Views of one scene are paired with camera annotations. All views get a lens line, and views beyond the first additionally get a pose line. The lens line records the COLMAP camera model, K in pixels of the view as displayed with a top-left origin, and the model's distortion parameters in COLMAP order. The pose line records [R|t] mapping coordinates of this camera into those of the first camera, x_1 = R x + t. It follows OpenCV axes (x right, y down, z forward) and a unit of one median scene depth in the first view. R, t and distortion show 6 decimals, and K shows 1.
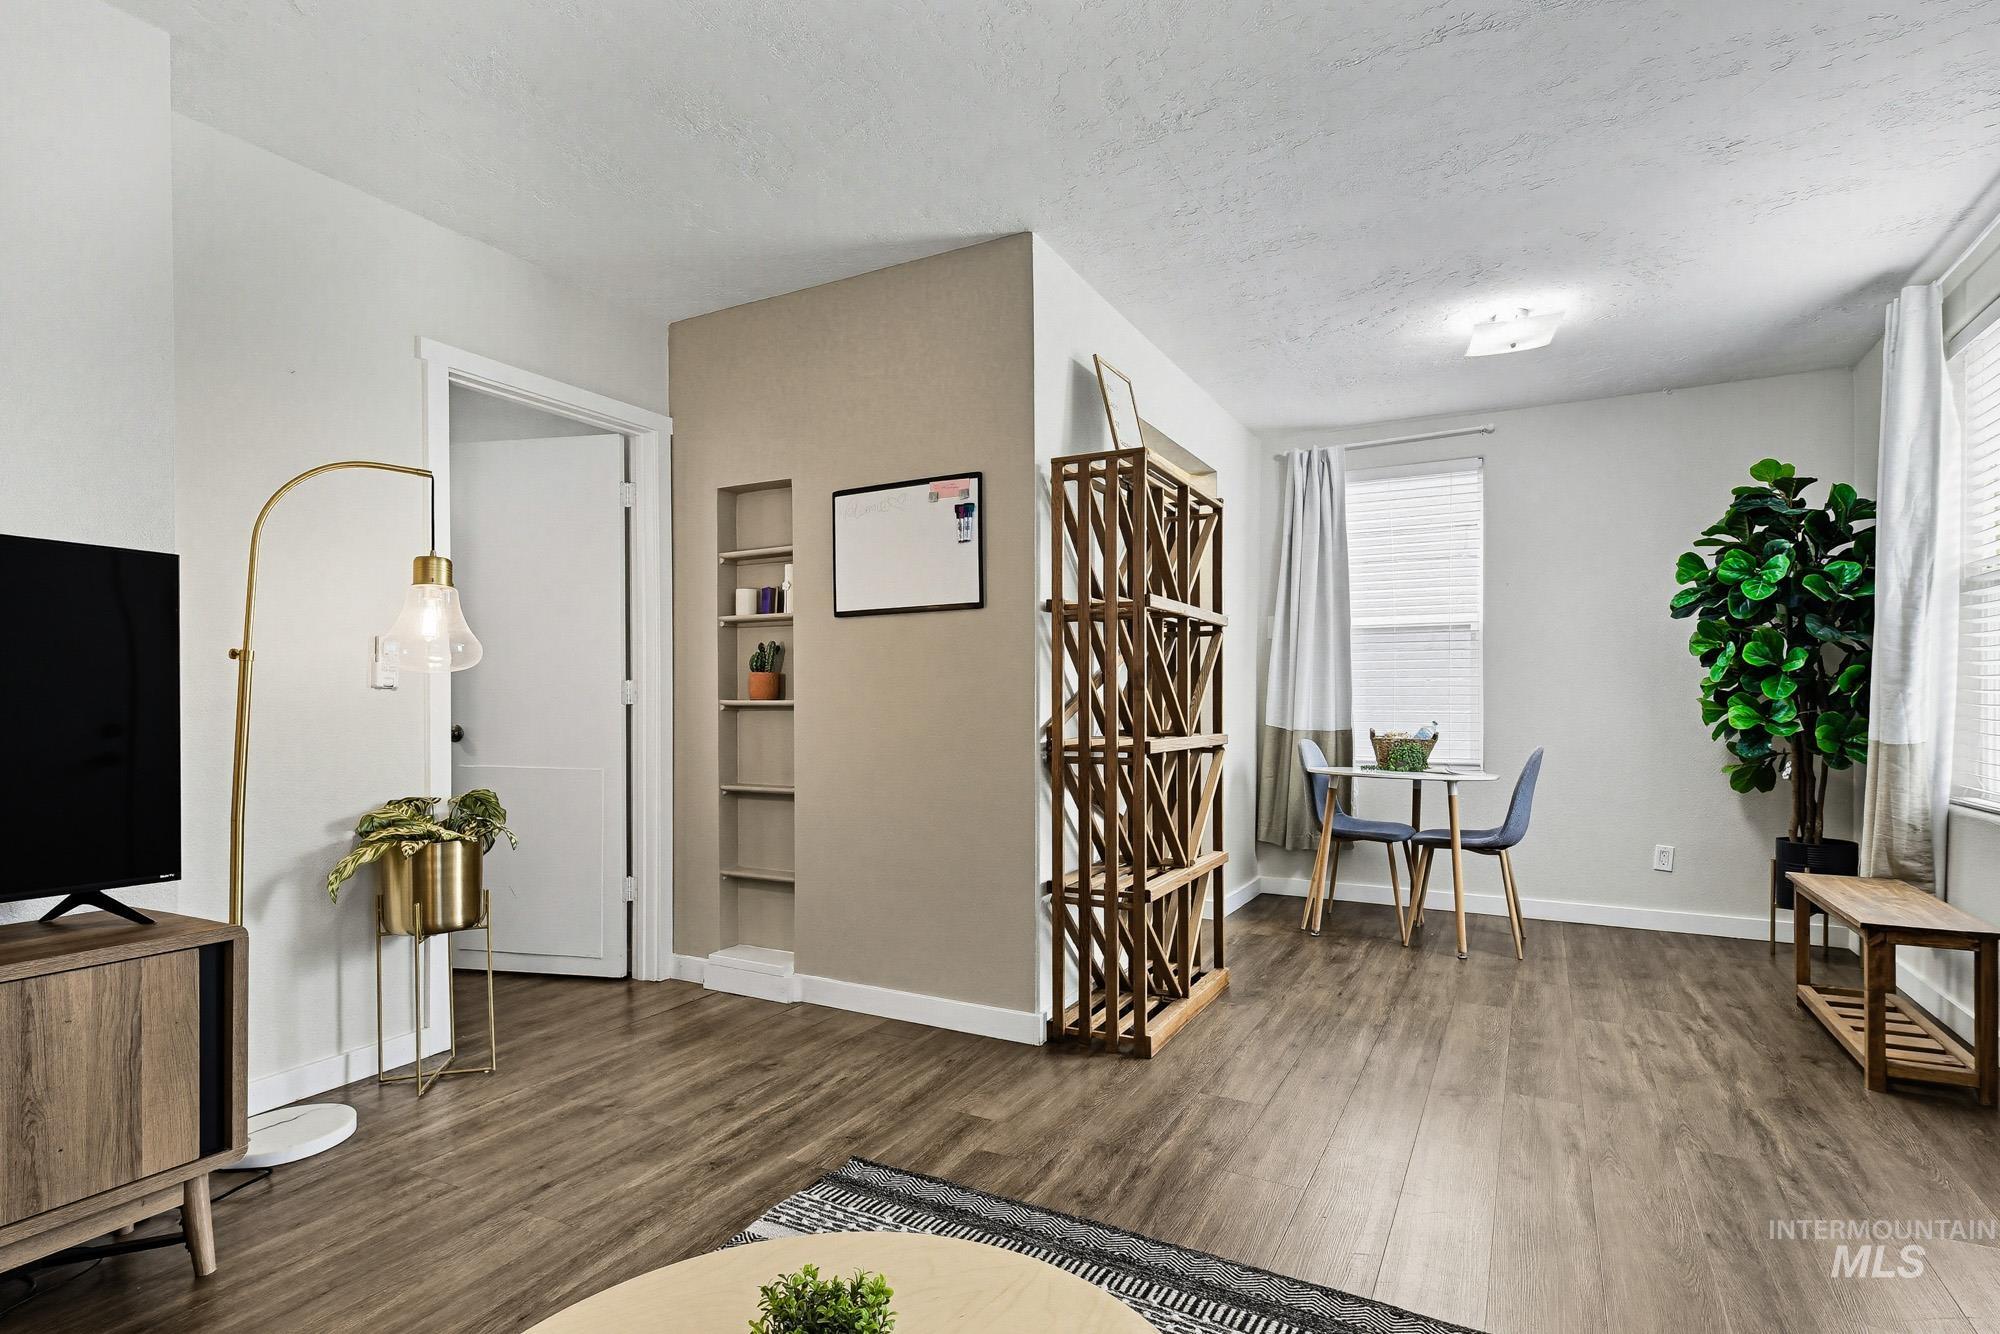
lens RADIAL K [[979.7, 0, 996.7], [0, 979.7, 698.3], [0, 0, 1]] dist [-0.025628, -0.000674]
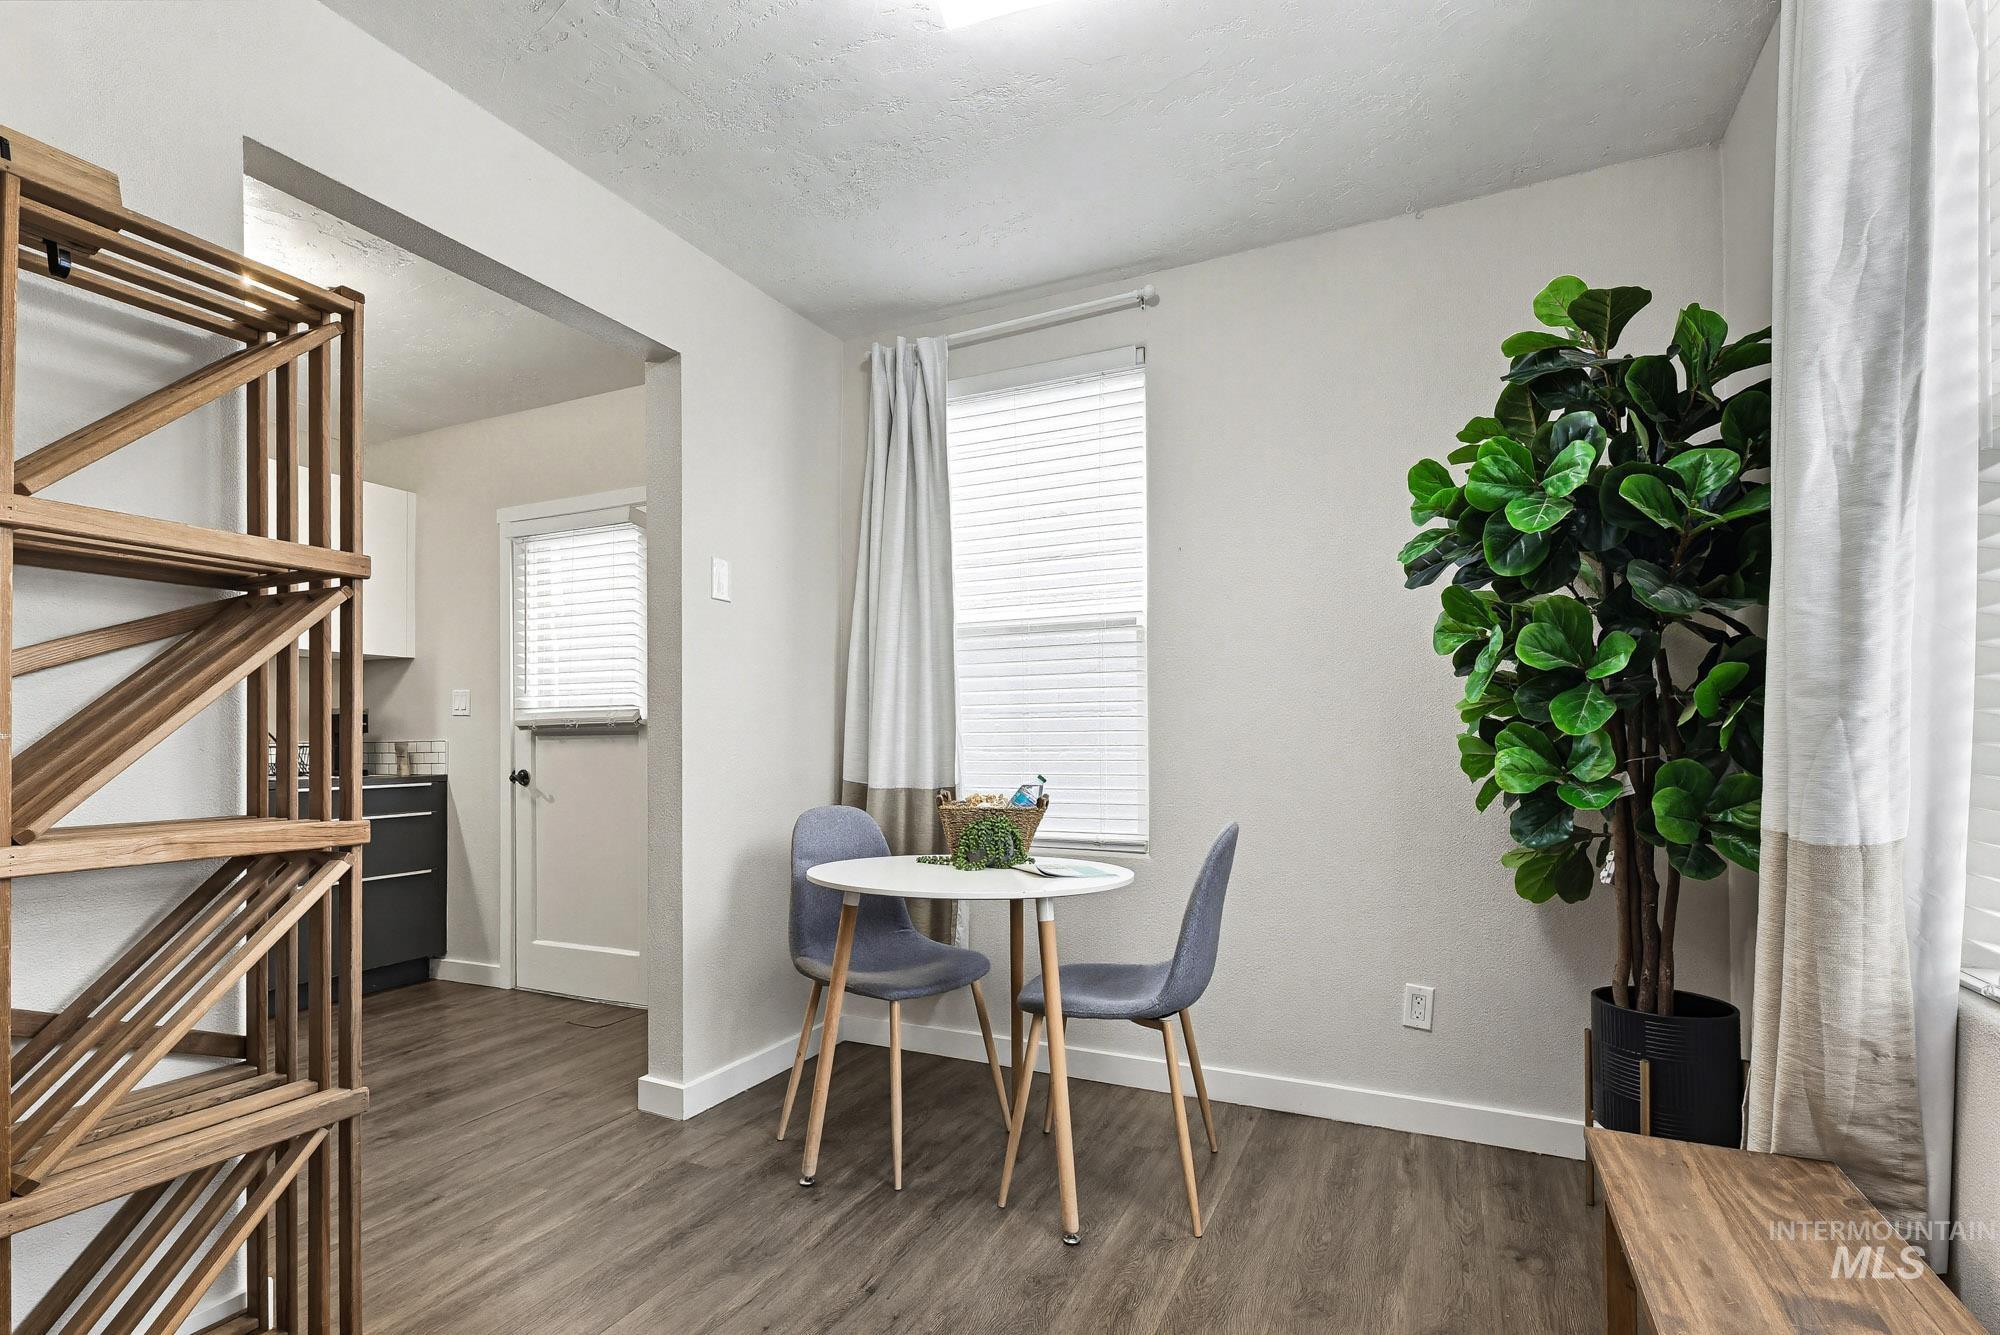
lens RADIAL K [[948.8, 0, 1001.6], [0, 948.8, 729.2], [0, 0, 1]] dist [0.000732, -0.008133]
pose [[0.997366, -0.007781, 0.072116, 0.475054], [0.008309, 0.999941, -0.007025, -0.000895], [-0.072057, 0.007605, 0.997372, 0.529295]]
